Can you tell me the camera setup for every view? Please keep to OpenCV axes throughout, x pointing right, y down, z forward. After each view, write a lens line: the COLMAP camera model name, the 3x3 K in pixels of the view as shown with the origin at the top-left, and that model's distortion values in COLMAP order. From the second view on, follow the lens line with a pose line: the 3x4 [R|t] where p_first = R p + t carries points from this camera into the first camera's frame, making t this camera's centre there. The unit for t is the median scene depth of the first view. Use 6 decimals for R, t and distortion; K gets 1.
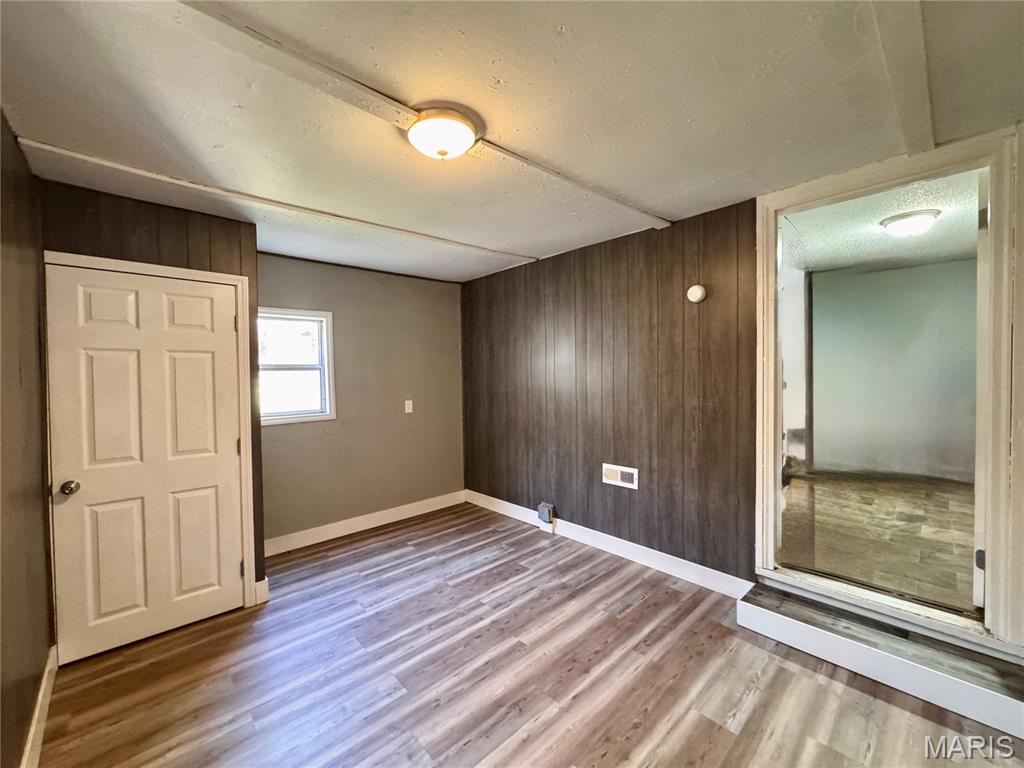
lens RADIAL K [[412.3, 0, 512.0], [0, 412.3, 384.0], [0, 0, 1]] dist [0.000255, -0.000133]
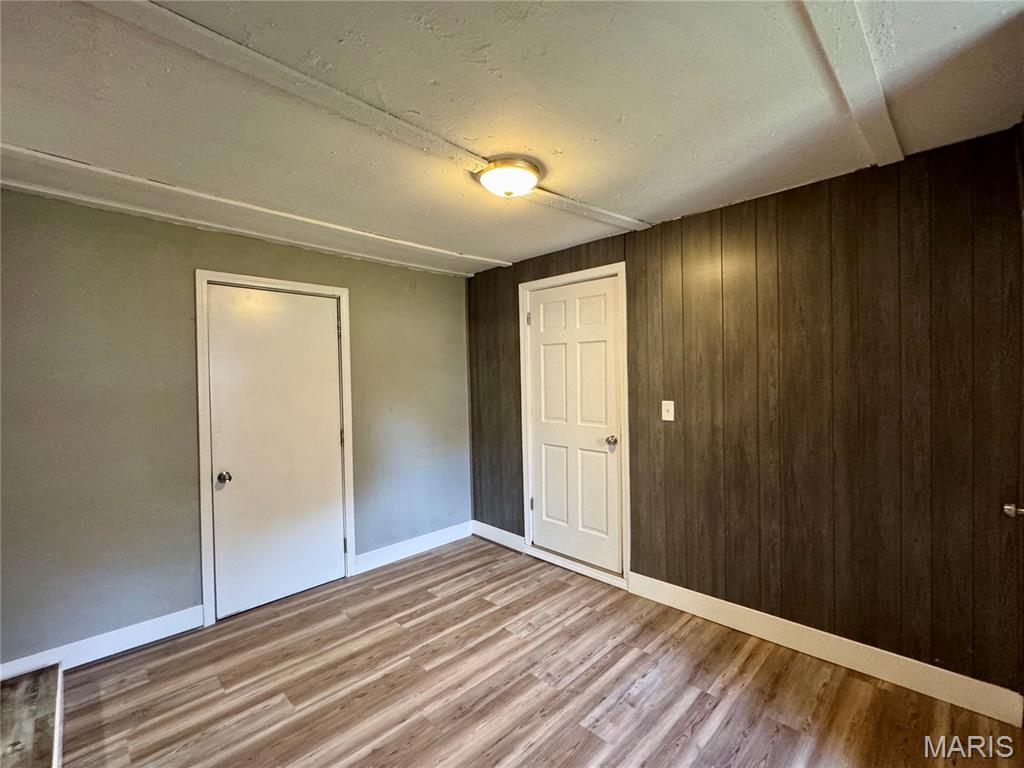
lens RADIAL K [[452.2, 0, 512.0], [0, 452.2, 384.0], [0, 0, 1]] dist [-0.006311, 0.000480]
pose [[-0.998492, 0.040322, -0.037258, -0.099868], [0.038933, 0.998546, 0.037286, -0.067011], [0.038707, 0.035779, -0.998610, 2.114637]]
